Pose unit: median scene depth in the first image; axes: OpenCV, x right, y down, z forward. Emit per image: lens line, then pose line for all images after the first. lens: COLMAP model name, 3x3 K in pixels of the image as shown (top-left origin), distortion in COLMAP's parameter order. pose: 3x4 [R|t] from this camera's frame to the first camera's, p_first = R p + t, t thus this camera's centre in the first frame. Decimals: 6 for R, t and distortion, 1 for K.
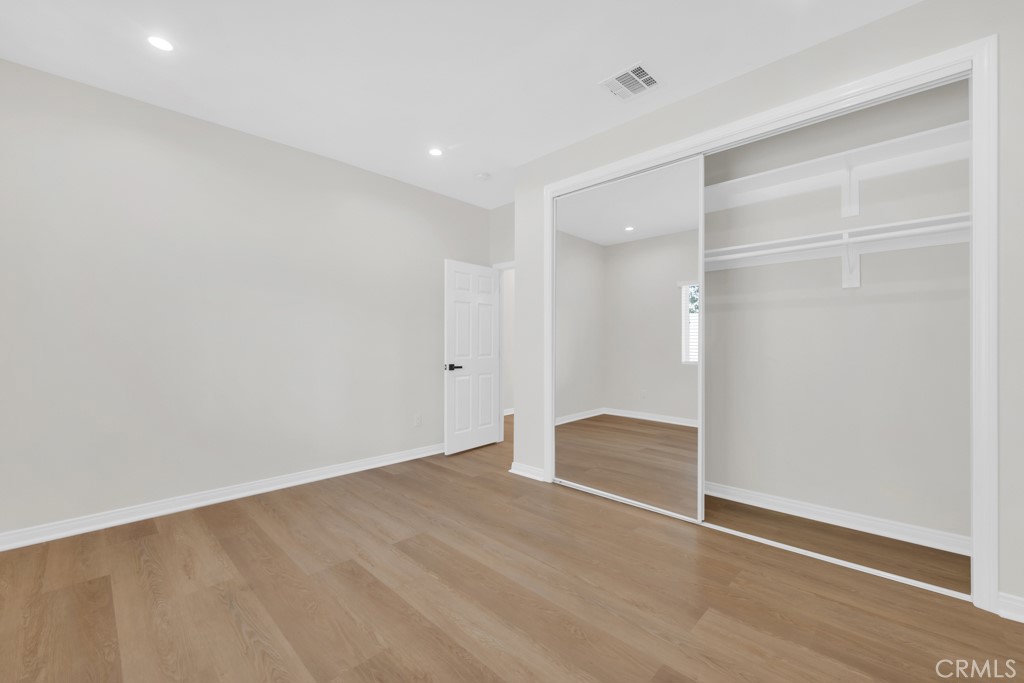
lens RADIAL K [[425.6, 0, 512.7], [0, 425.6, 346.2], [0, 0, 1]] dist [0.000697, -0.000063]
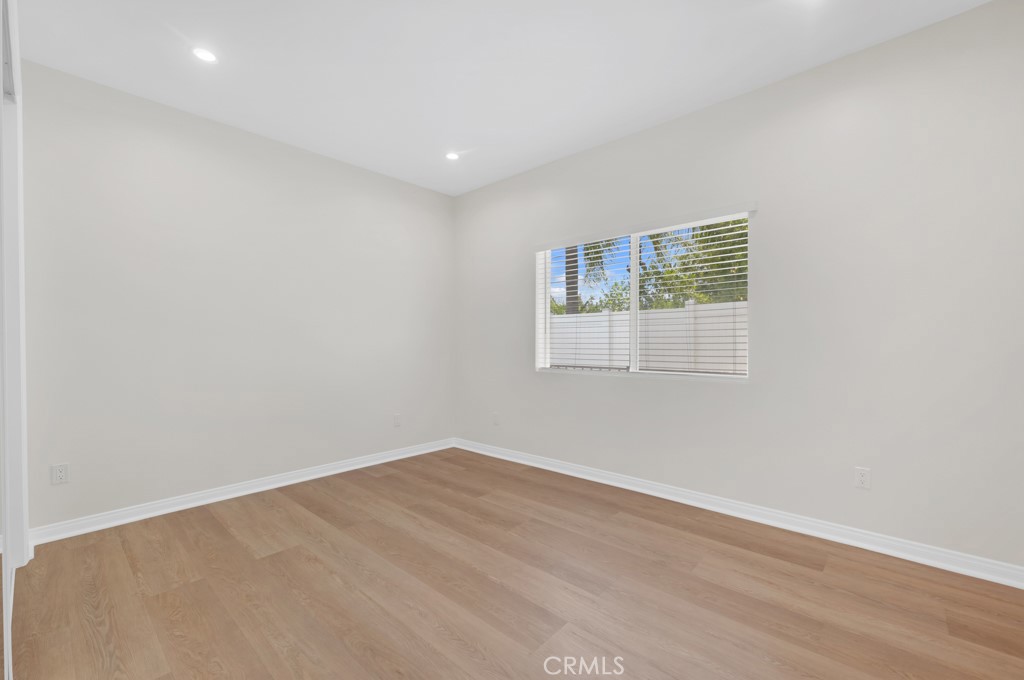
lens RADIAL K [[425.6, 0, 512.7], [0, 425.6, 344.7], [0, 0, 1]] dist [0.000697, -0.000063]
pose [[-0.999143, 0.005299, -0.041041, -0.204140], [0.004761, 0.999902, 0.013187, -0.008037], [0.041107, 0.012981, -0.999070, 2.098081]]
